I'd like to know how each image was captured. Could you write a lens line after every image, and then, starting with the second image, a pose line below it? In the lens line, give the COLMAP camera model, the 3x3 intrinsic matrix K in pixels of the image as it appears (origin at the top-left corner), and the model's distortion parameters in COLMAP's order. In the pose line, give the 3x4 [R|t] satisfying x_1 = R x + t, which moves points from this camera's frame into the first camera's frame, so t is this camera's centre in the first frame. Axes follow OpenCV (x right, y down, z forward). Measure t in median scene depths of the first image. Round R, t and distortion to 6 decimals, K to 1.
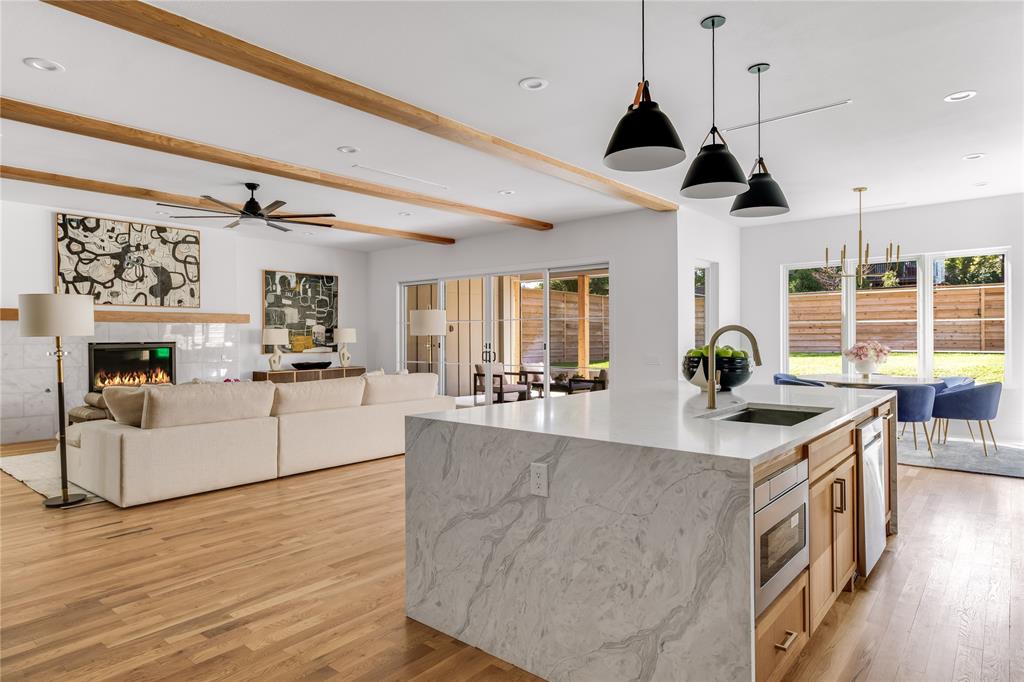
lens RADIAL K [[594.3, 0, 515.3], [0, 594.3, 337.4], [0, 0, 1]] dist [0.004570, 0.002195]
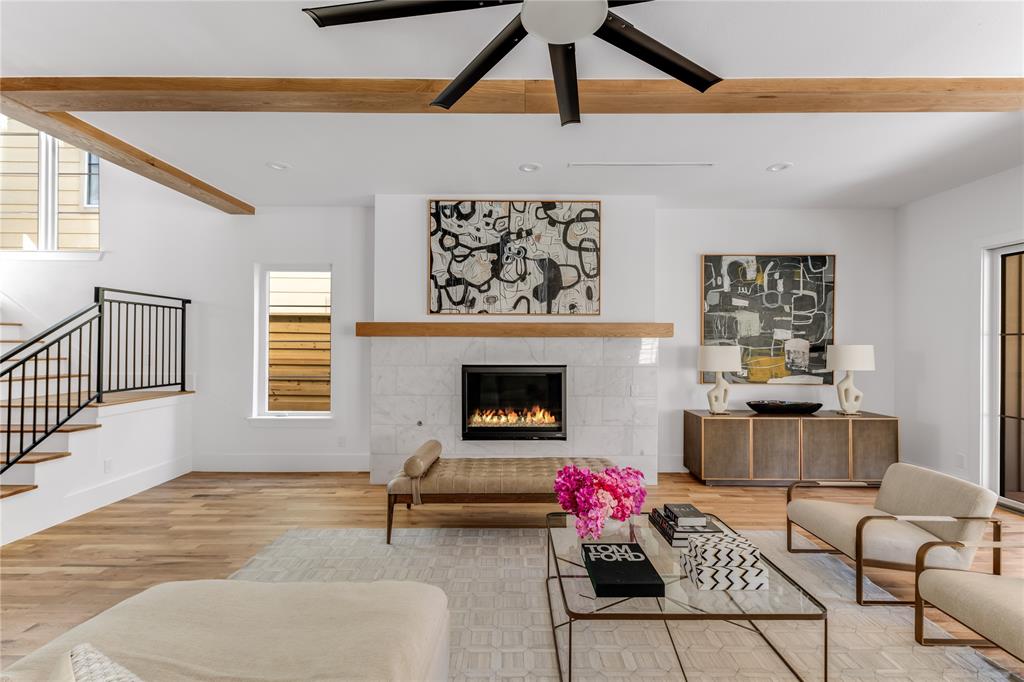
lens RADIAL K [[445.8, 0, 510.5], [0, 445.8, 342.4], [0, 0, 1]] dist [0.011197, 0.000023]
pose [[0.640075, 0.004262, -0.768301, -0.215920], [-0.009275, 0.999955, -0.002180, -0.017295], [0.768257, 0.008521, 0.640085, 0.625671]]
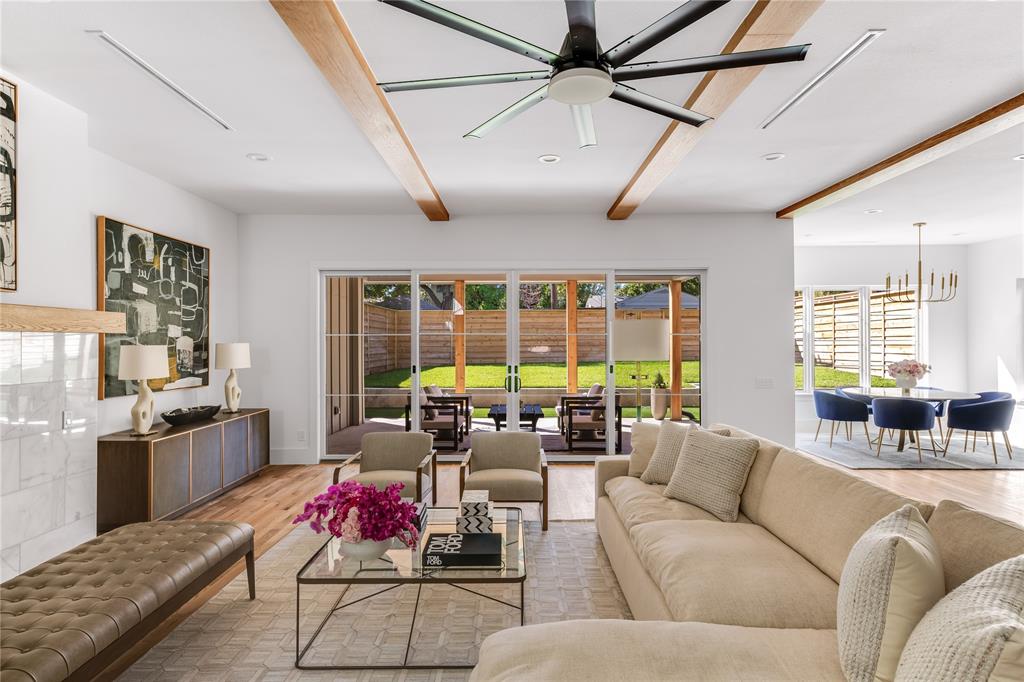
lens RADIAL K [[543.1, 0, 512.8], [0, 543.1, 344.8], [0, 0, 1]] dist [0.002790, 0.000872]
pose [[0.770962, 0.001068, 0.636881, -0.530028], [-0.000292, 0.999999, -0.001323, -0.016572], [-0.636881, 0.000834, 0.770961, 0.563853]]
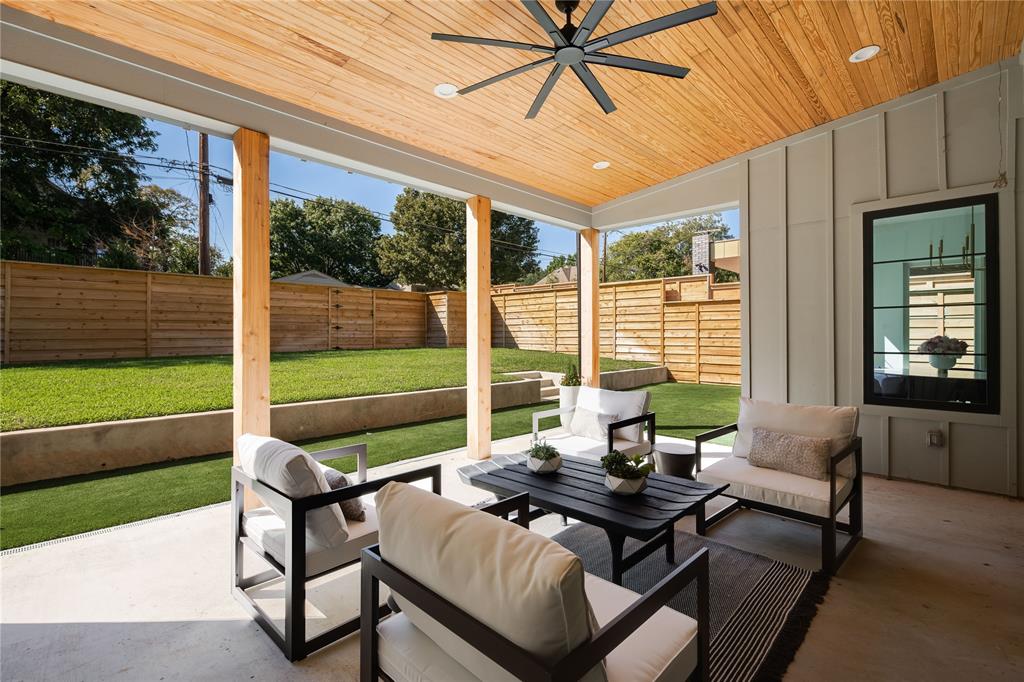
lens RADIAL K [[467.8, 0, 514.7], [0, 467.8, 335.0], [0, 0, 1]] dist [-0.000731, -0.000036]
pose [[0.068572, 0.004235, 0.997637, -0.199471], [-0.000535, 0.999991, -0.004208, 0.006759], [-0.997646, -0.000245, 0.068574, 1.374836]]
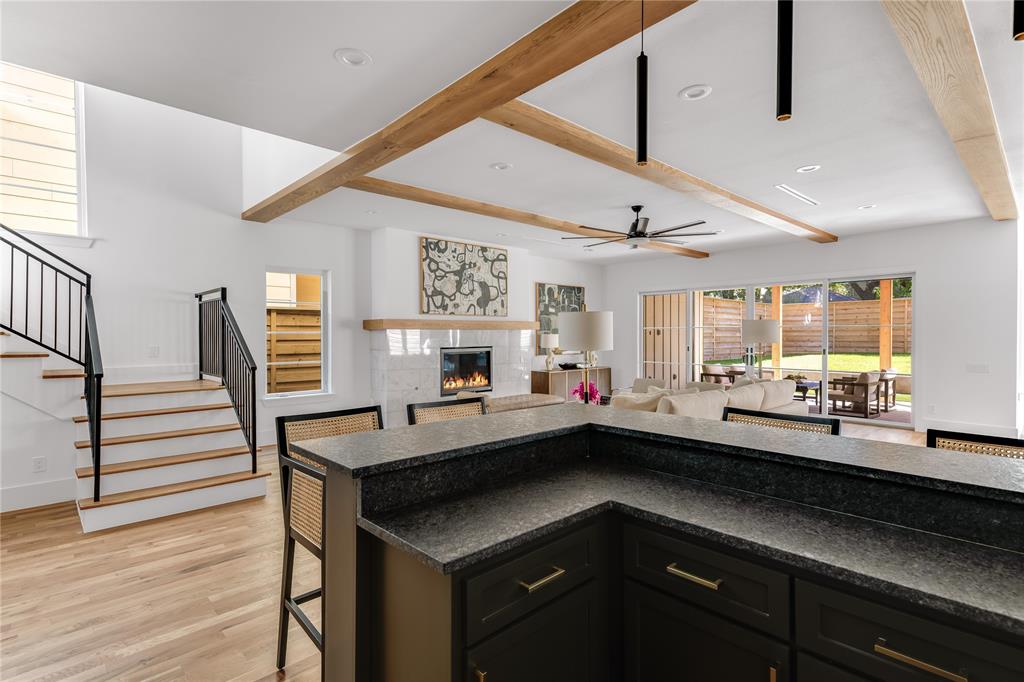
lens RADIAL K [[503.6, 0, 512.0], [0, 503.6, 341.0], [0, 0, 1]] dist [0.001334, 0.000270]
pose [[0.992736, 0.002246, -0.120296, -0.421003], [-0.000808, 0.999928, 0.011998, -0.014564], [0.120314, -0.011814, 0.992666, 0.031233]]
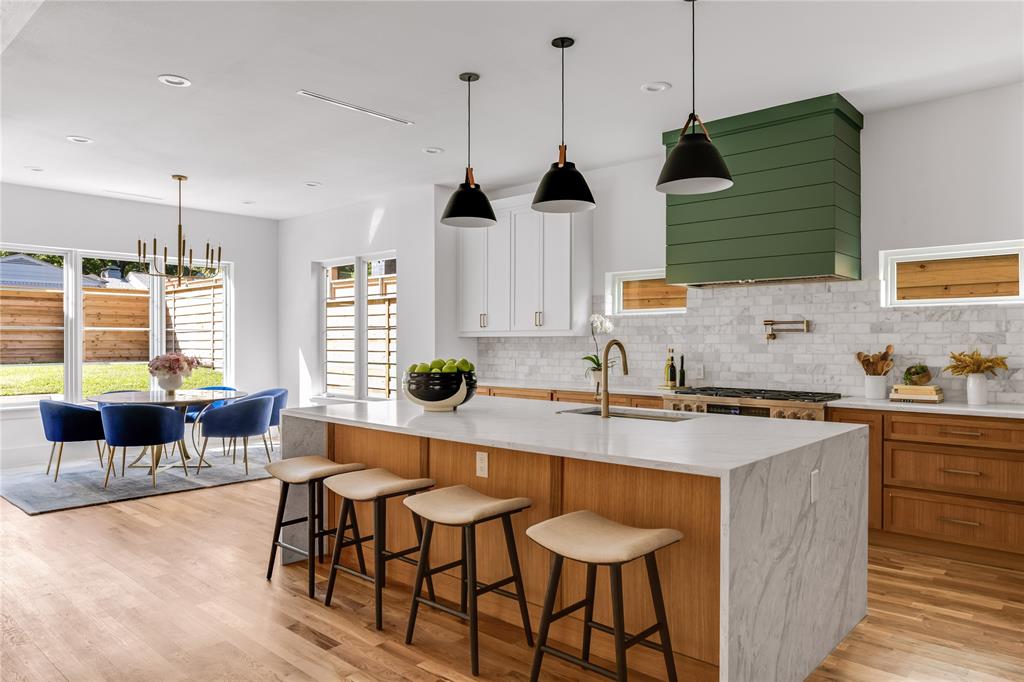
lens RADIAL K [[677.5, 0, 512.0], [0, 677.5, 341.0], [0, 0, 1]] dist [-0.002269, -0.000160]
pose [[0.044959, 0.006196, 0.998970, -0.307263], [0.000434, 0.999981, -0.006222, -0.002985], [-0.998989, 0.000714, 0.044955, 0.381516]]
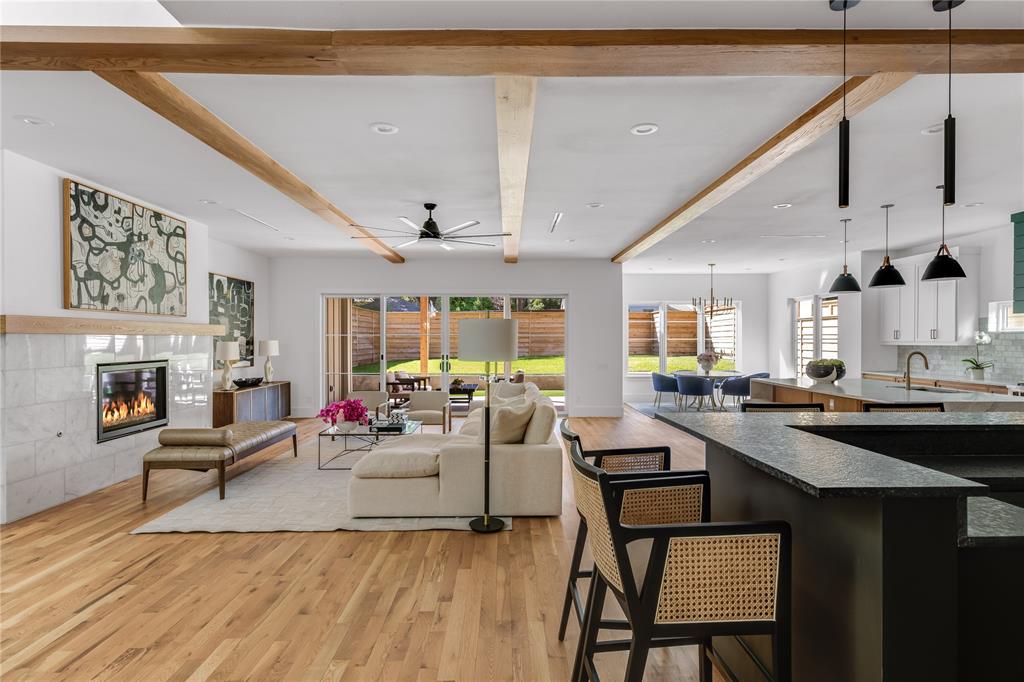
lens RADIAL K [[534.9, 0, 519.3], [0, 534.9, 344.5], [0, 0, 1]] dist [0.001433, 0.000434]
pose [[0.753230, -0.001173, 0.657757, -0.697488], [-0.002489, 0.999986, 0.004634, -0.017214], [-0.657753, -0.005128, 0.753216, 0.157461]]
